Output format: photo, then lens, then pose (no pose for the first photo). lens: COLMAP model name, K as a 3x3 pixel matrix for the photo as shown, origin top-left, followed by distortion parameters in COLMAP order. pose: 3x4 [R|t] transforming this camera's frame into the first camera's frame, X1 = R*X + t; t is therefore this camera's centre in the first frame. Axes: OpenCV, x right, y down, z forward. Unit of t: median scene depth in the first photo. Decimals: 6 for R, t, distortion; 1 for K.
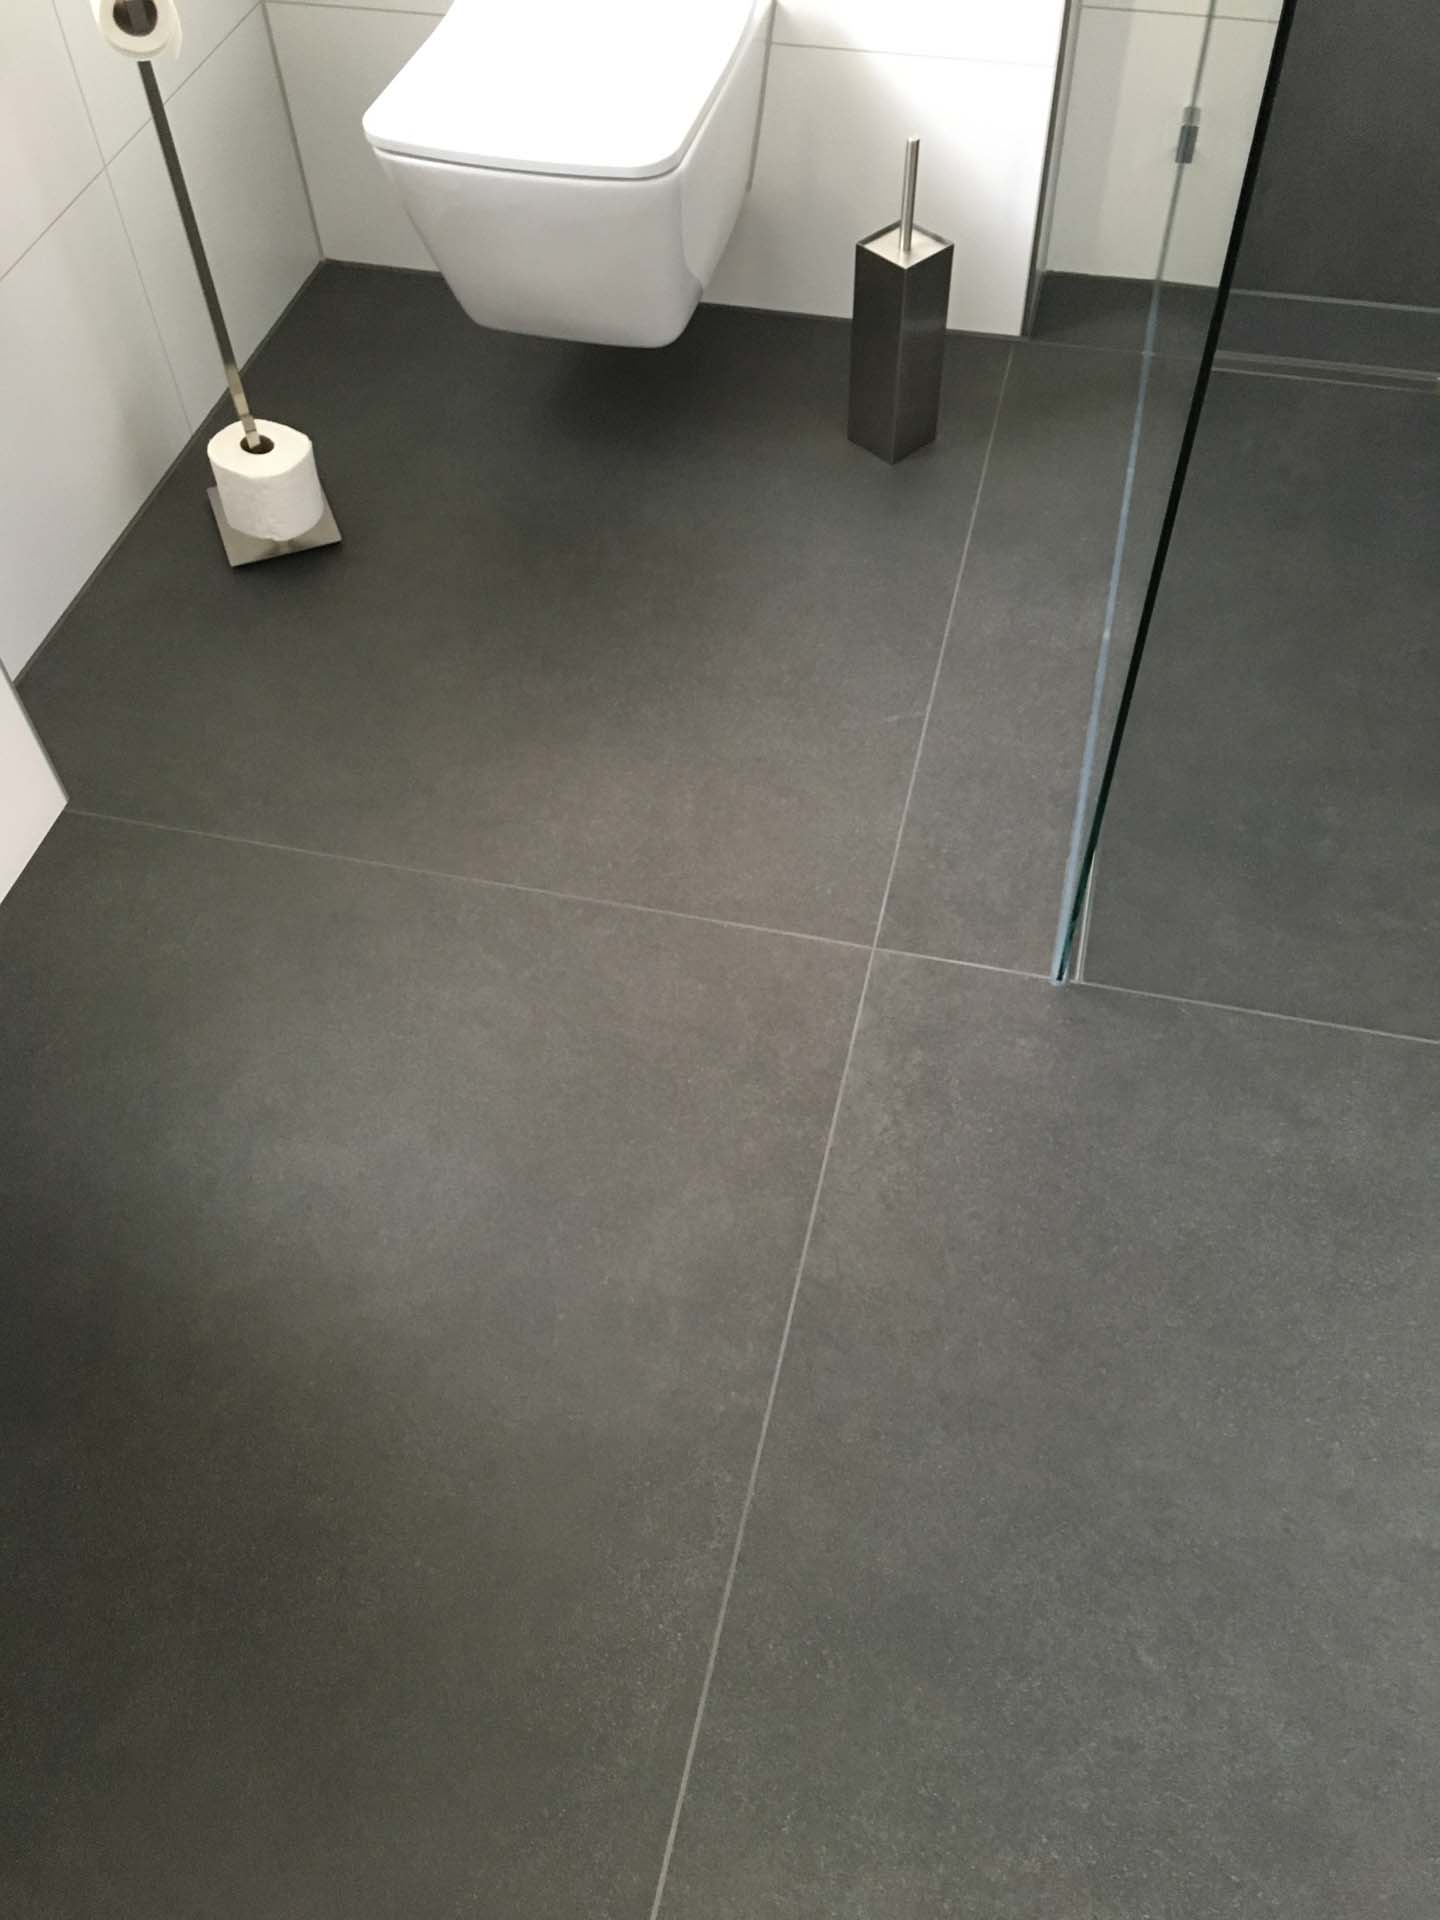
lens RADIAL K [[1622.0, 0, 720.0], [0, 1622.0, 960.0], [0, 0, 1]] dist [0.072337, -0.106674]
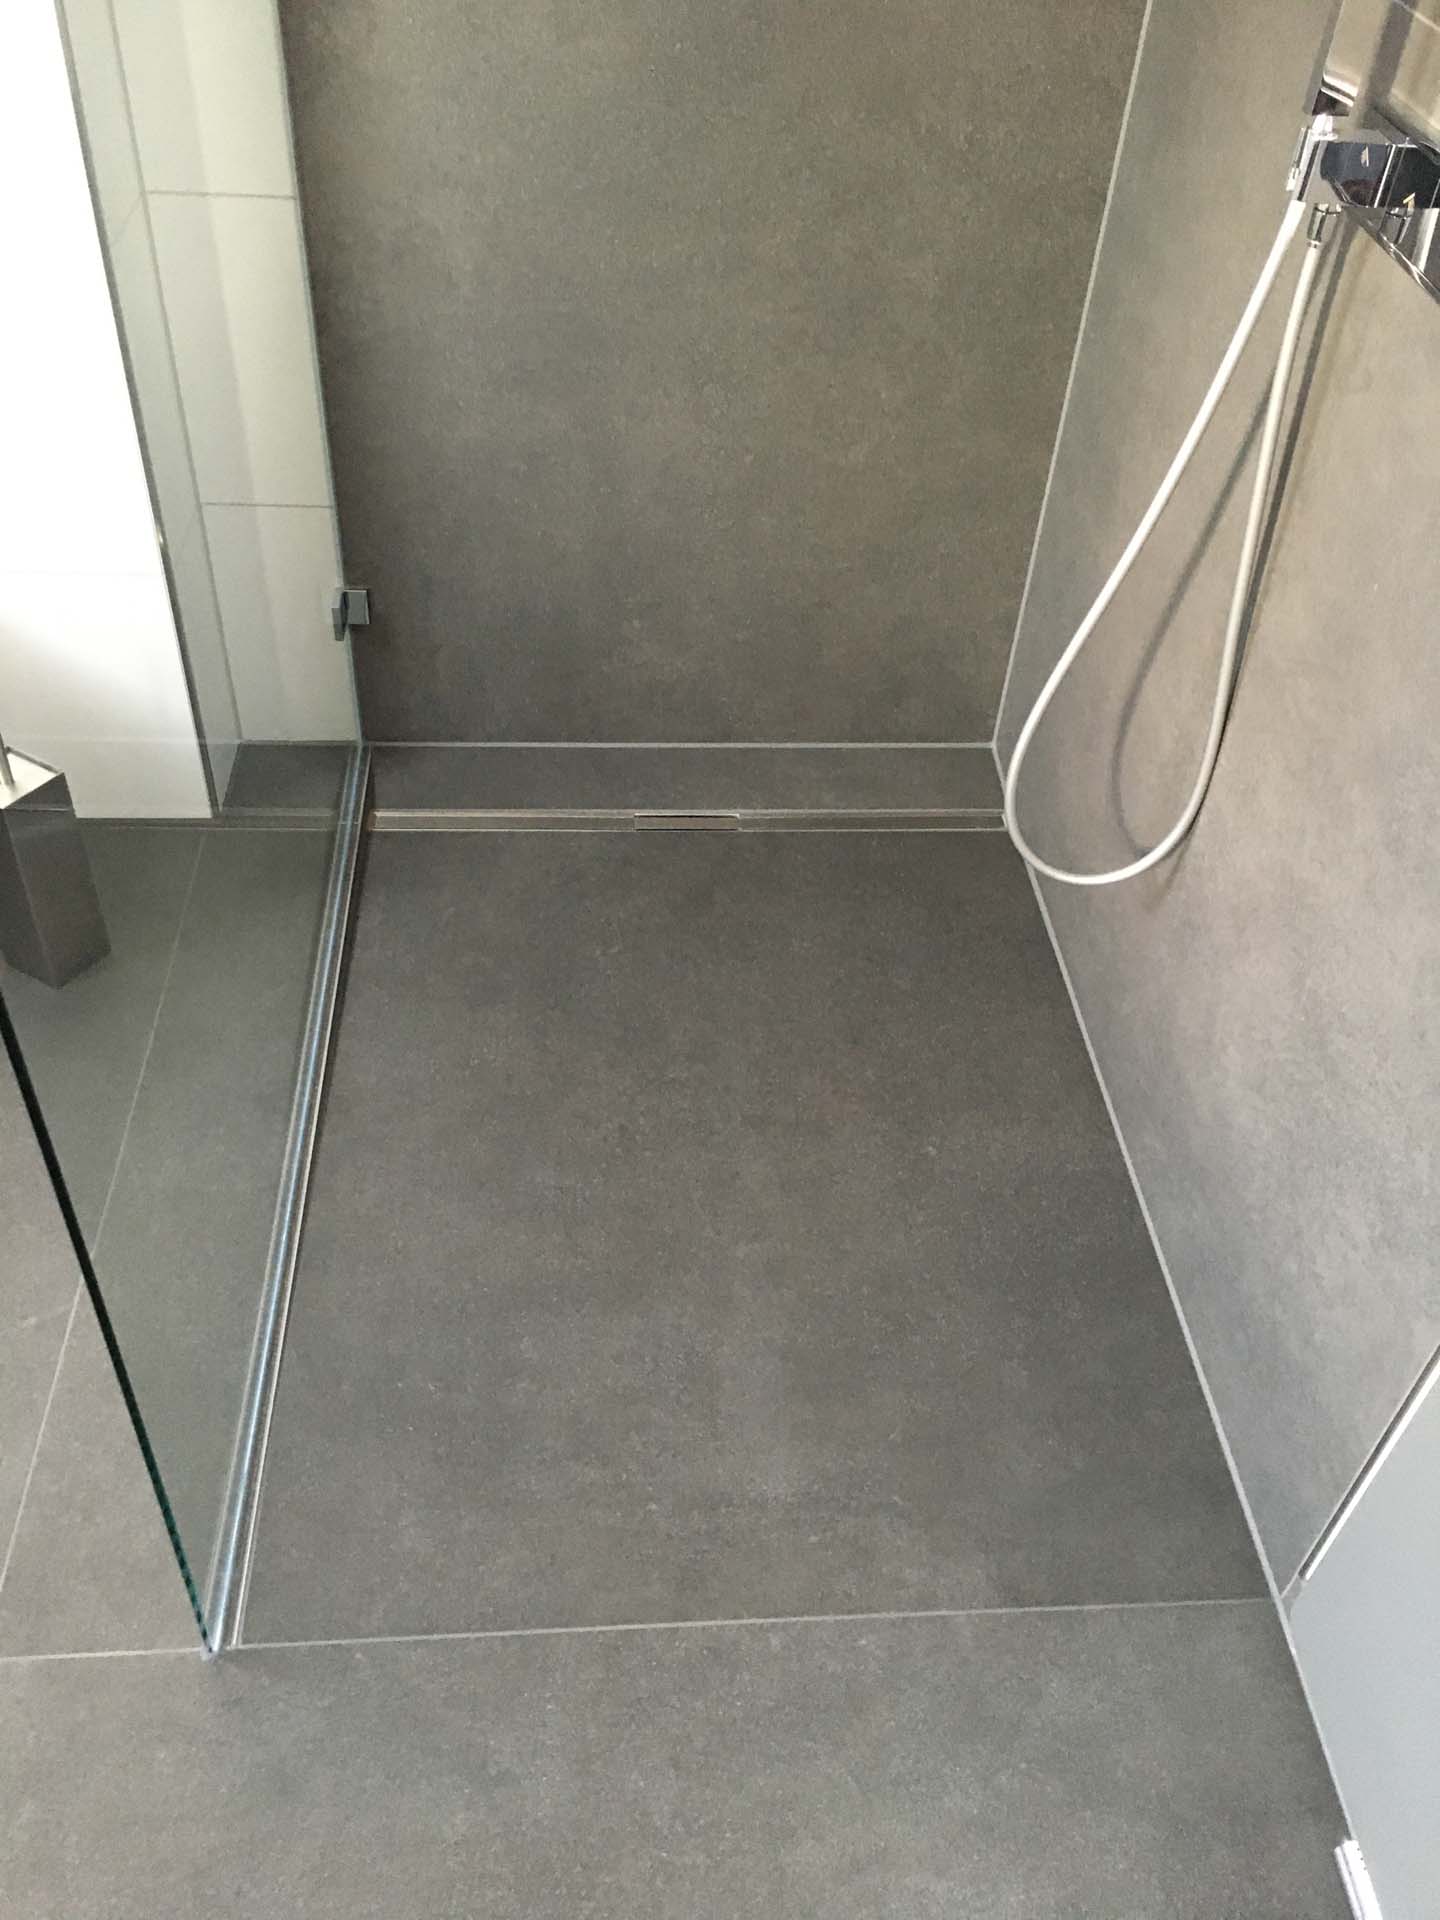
lens RADIAL K [[1622.0, 0, 720.0], [0, 1622.0, 960.0], [0, 0, 1]] dist [0.072337, -0.106674]
pose [[0.948943, -0.150246, 0.277370, 0.273301], [0.194769, 0.970732, -0.140517, -0.161975], [-0.248140, 0.187365, 0.950432, 0.061319]]
